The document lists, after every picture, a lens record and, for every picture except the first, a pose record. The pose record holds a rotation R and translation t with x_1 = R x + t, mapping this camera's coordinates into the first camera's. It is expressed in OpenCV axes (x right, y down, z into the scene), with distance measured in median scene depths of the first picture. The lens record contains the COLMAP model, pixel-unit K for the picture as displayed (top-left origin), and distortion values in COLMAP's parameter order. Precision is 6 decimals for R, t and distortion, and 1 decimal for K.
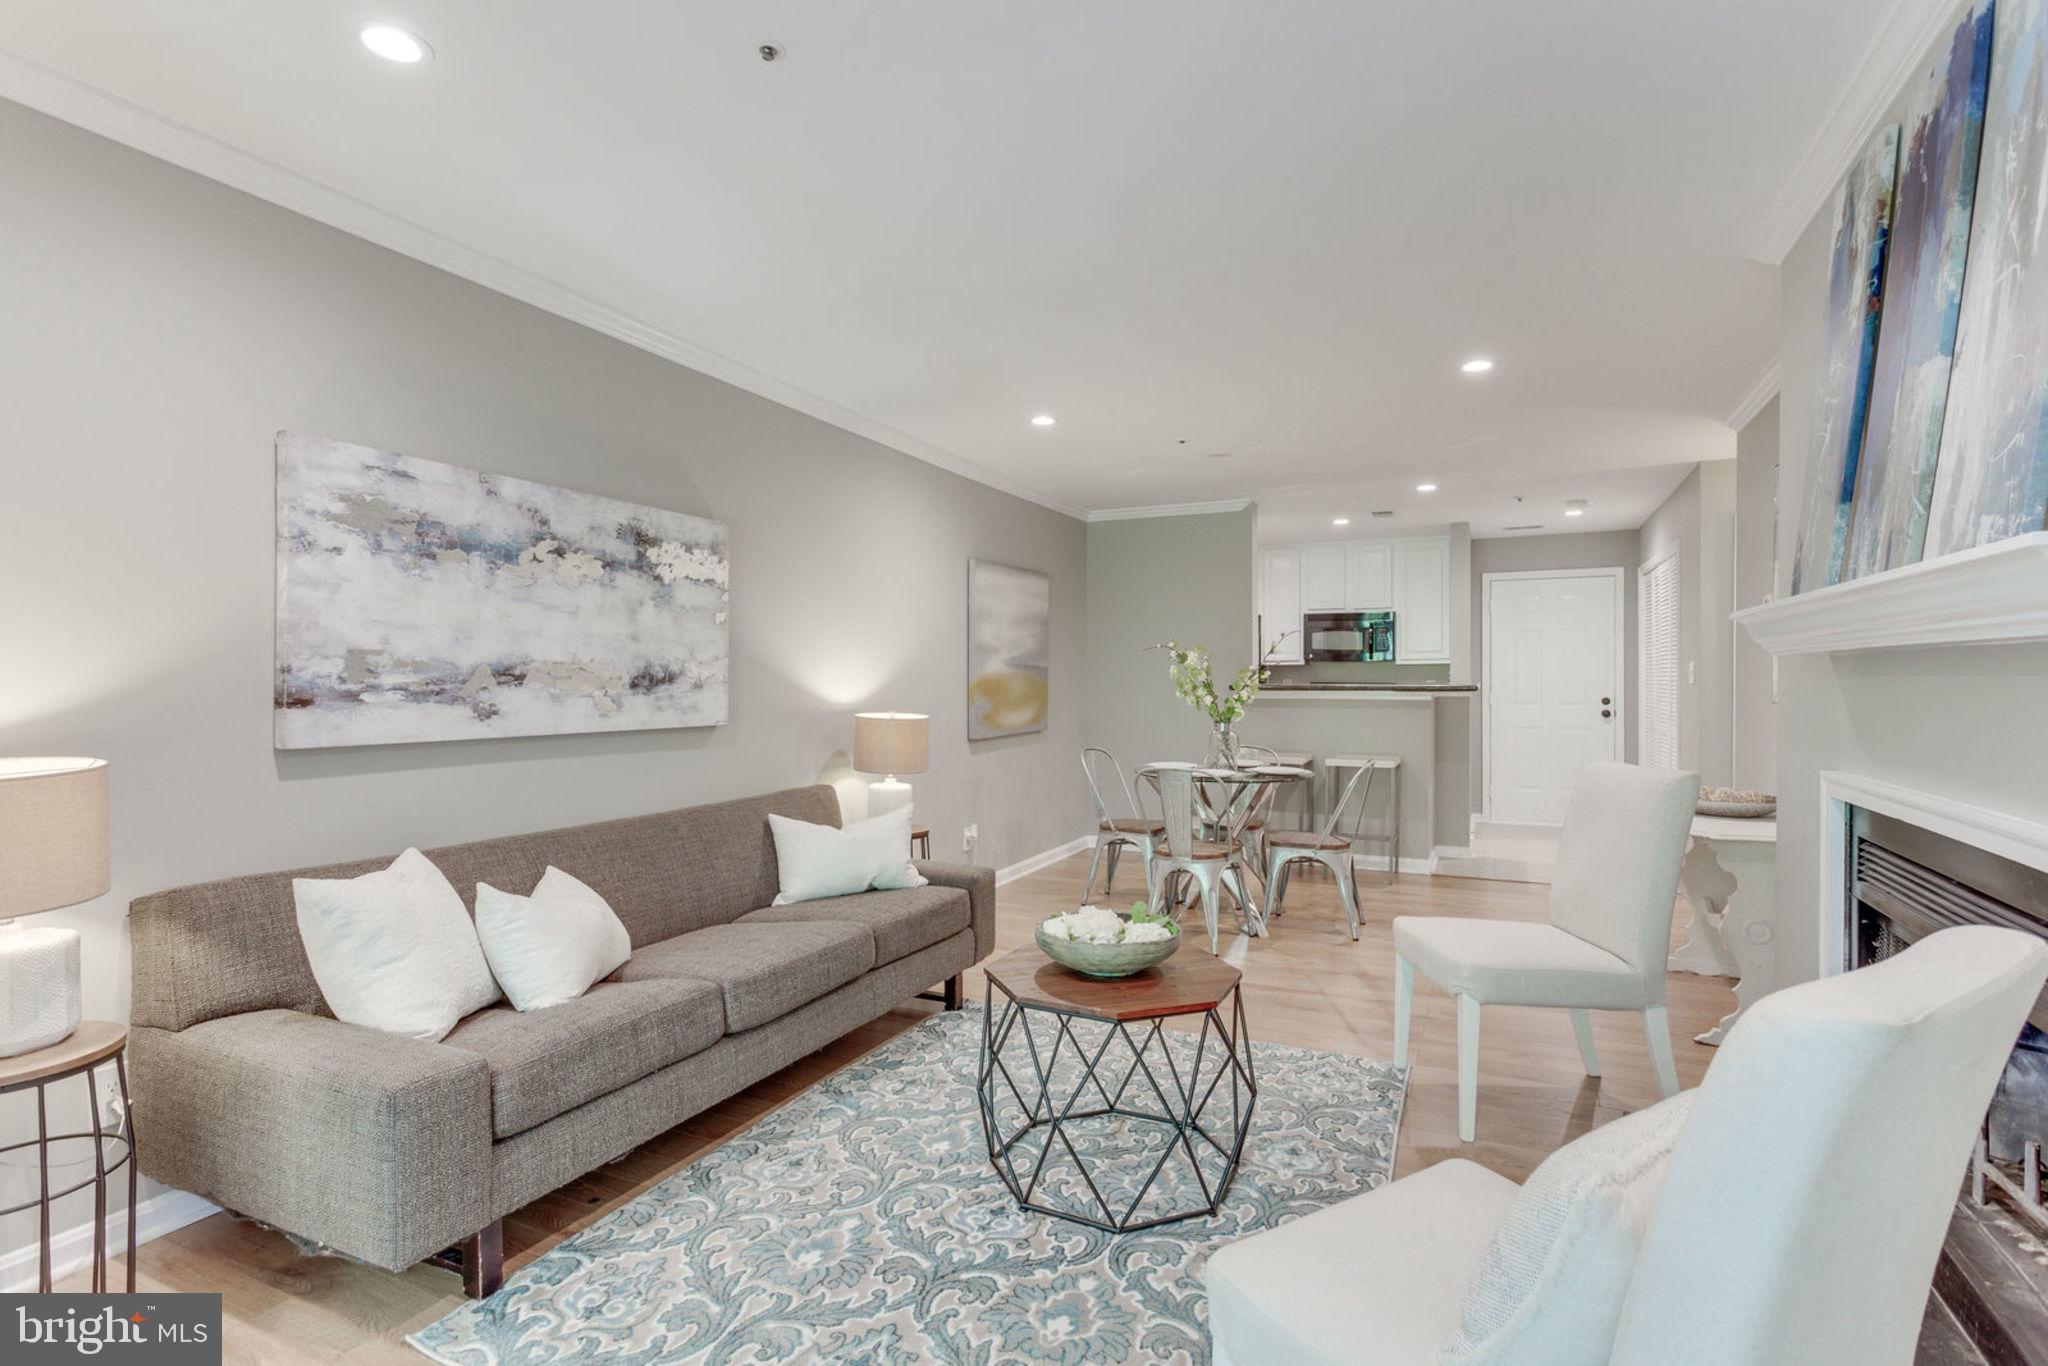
lens RADIAL K [[991.4, 0, 1023.8], [0, 991.4, 686.0], [0, 0, 1]] dist [0.004912, 0.000221]
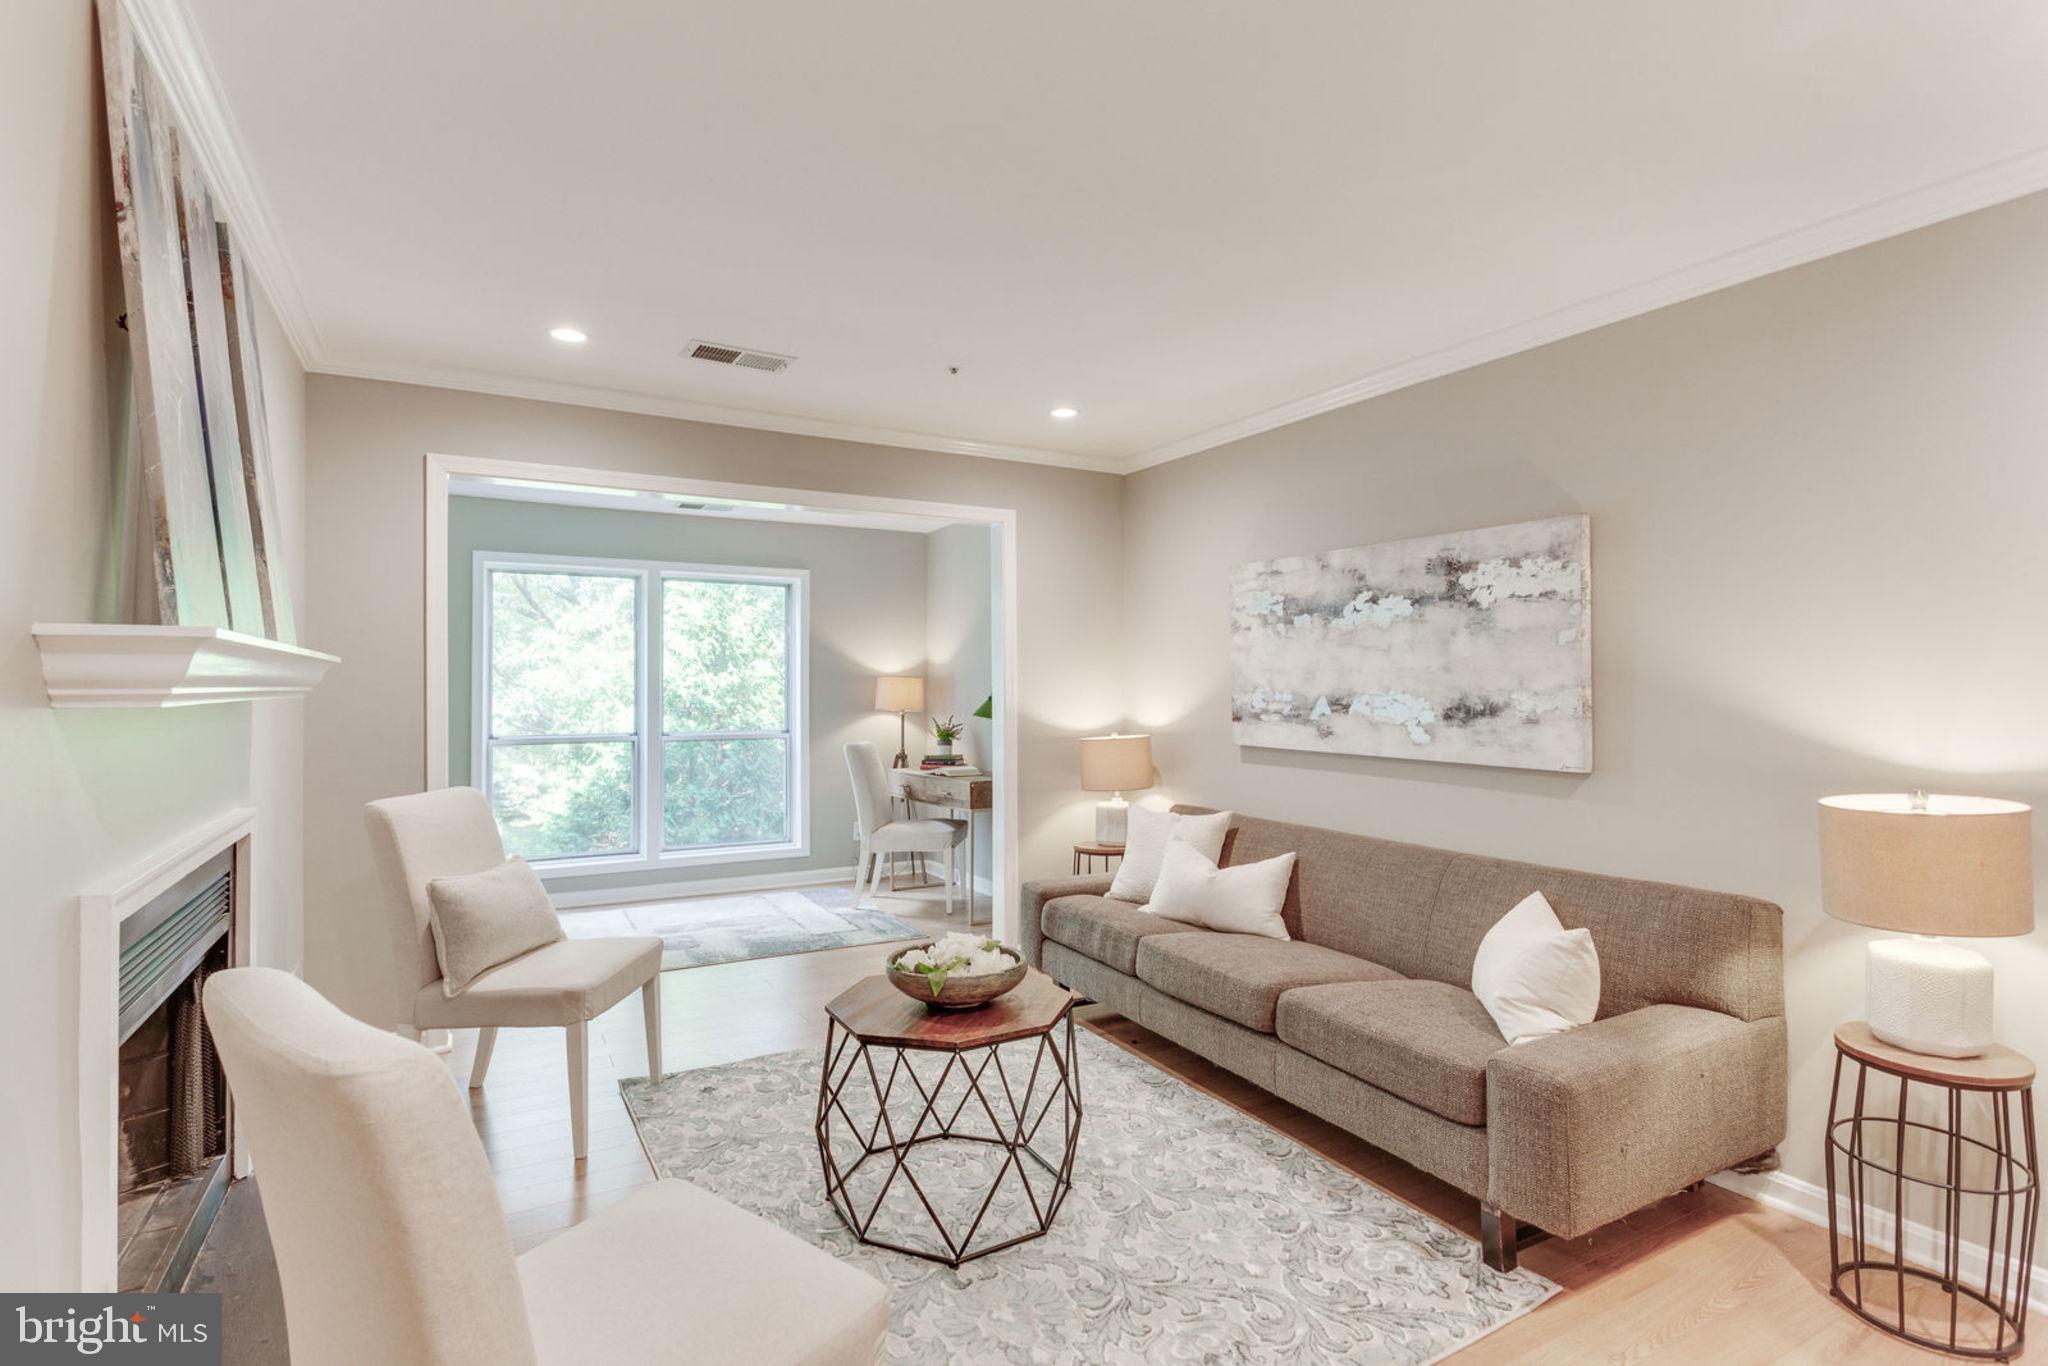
lens RADIAL K [[983.4, 0, 1019.7], [0, 983.4, 677.1], [0, 0, 1]] dist [0.001357, 0.000650]
pose [[-0.578467, -0.007229, -0.815674, 0.627202], [-0.006043, 0.999971, -0.004577, -0.032031], [0.815684, 0.002281, -0.578494, 1.167964]]
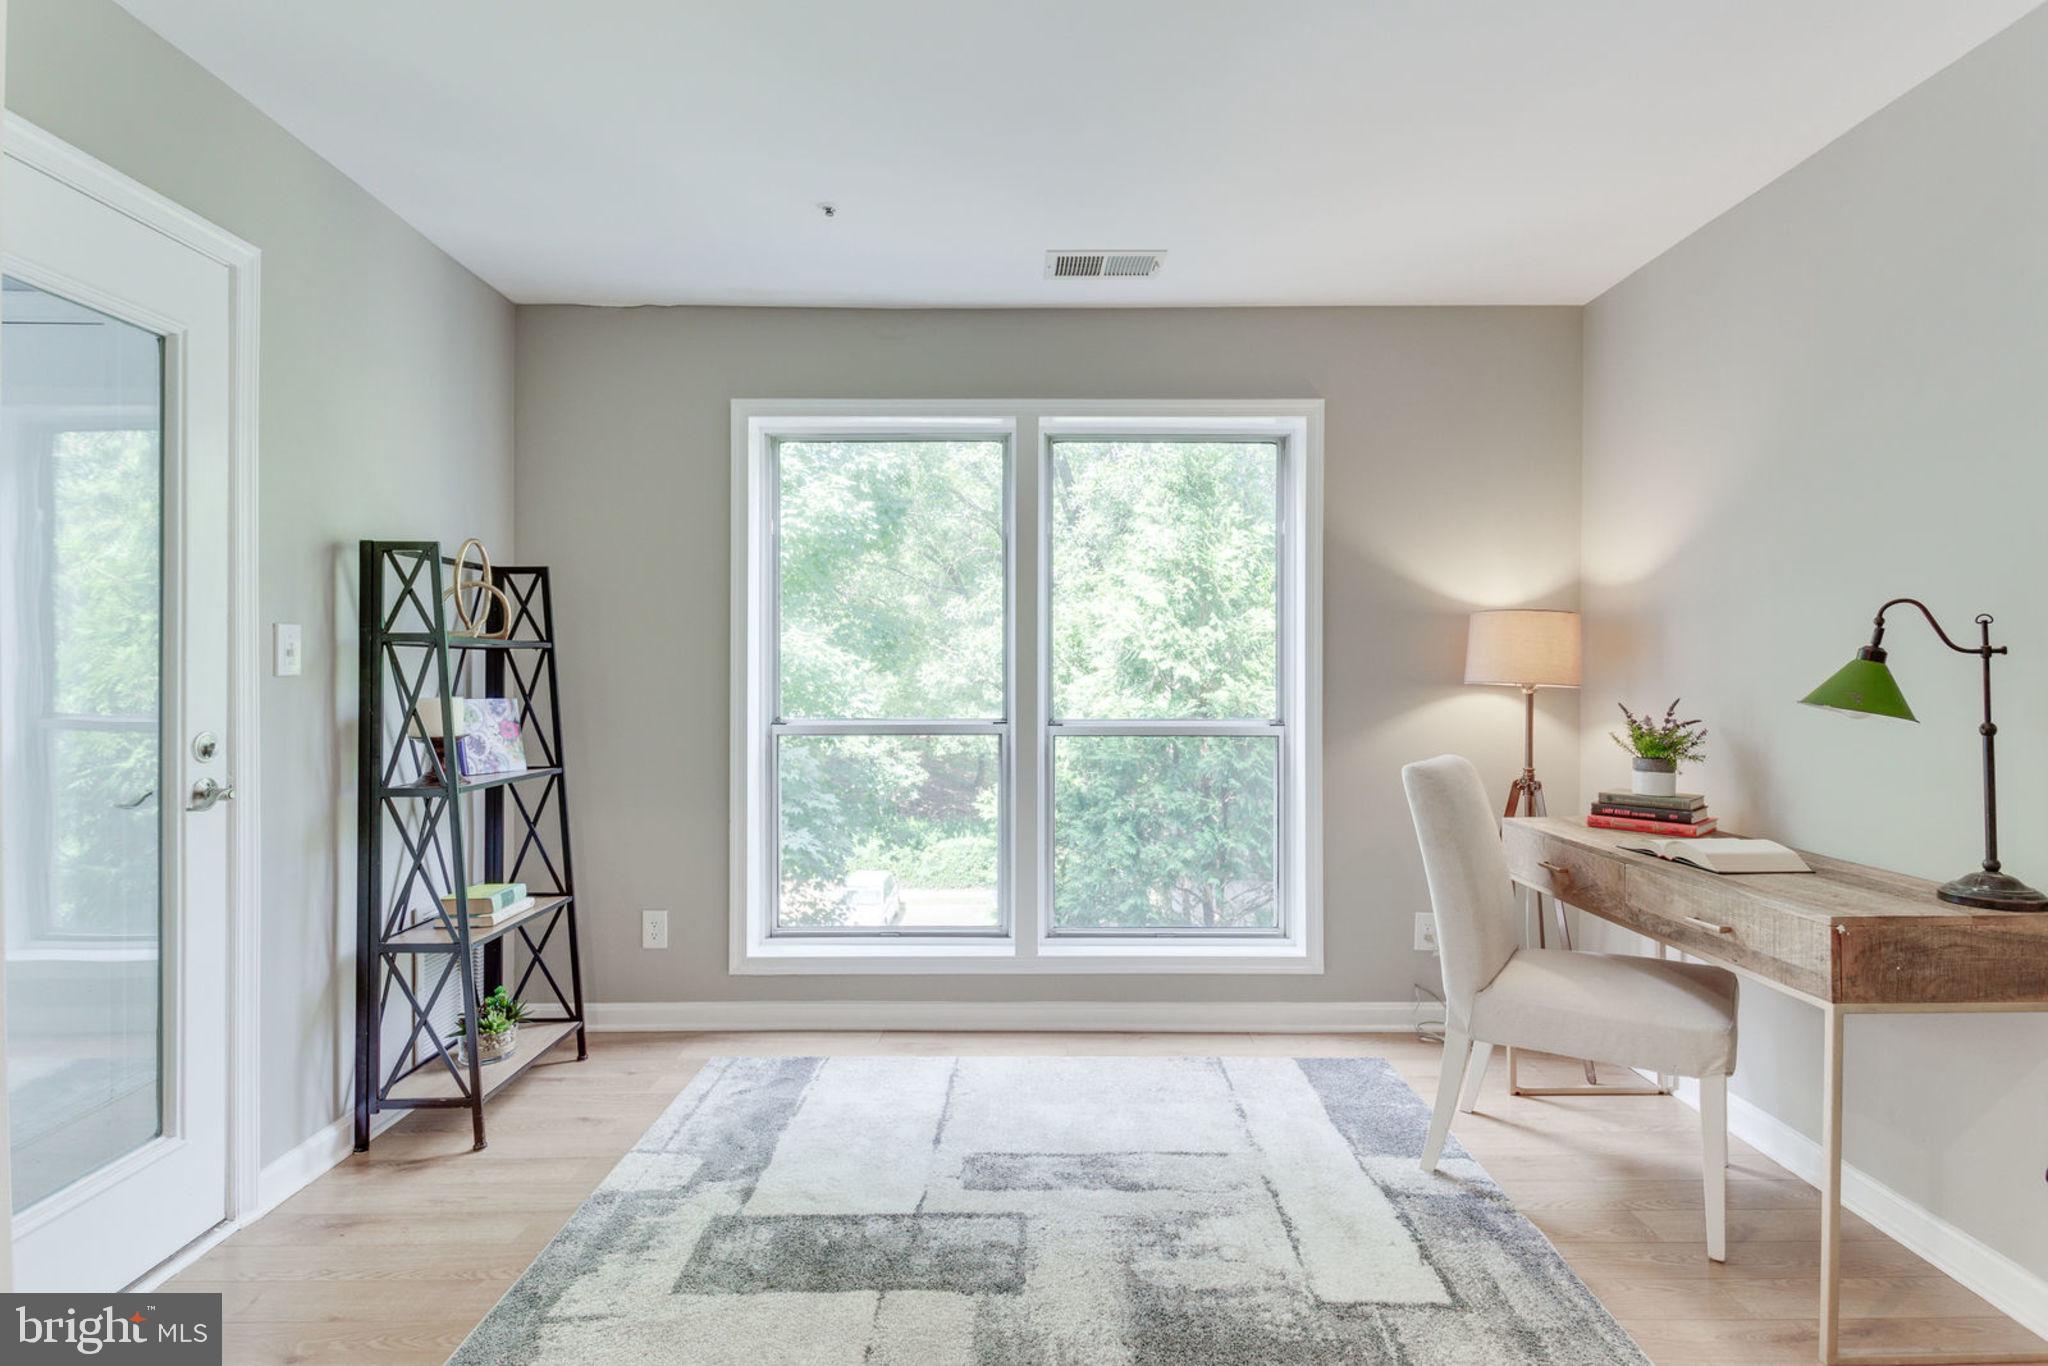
lens RADIAL K [[999.8, 0, 1037.8], [0, 999.8, 670.3], [0, 0, 1]] dist [0.013964, -0.010150]
pose [[-0.899246, 0.005715, -0.437406, -0.022918], [-0.003467, 0.999790, 0.020191, -0.003974], [0.437429, 0.019673, -0.899038, 0.480661]]
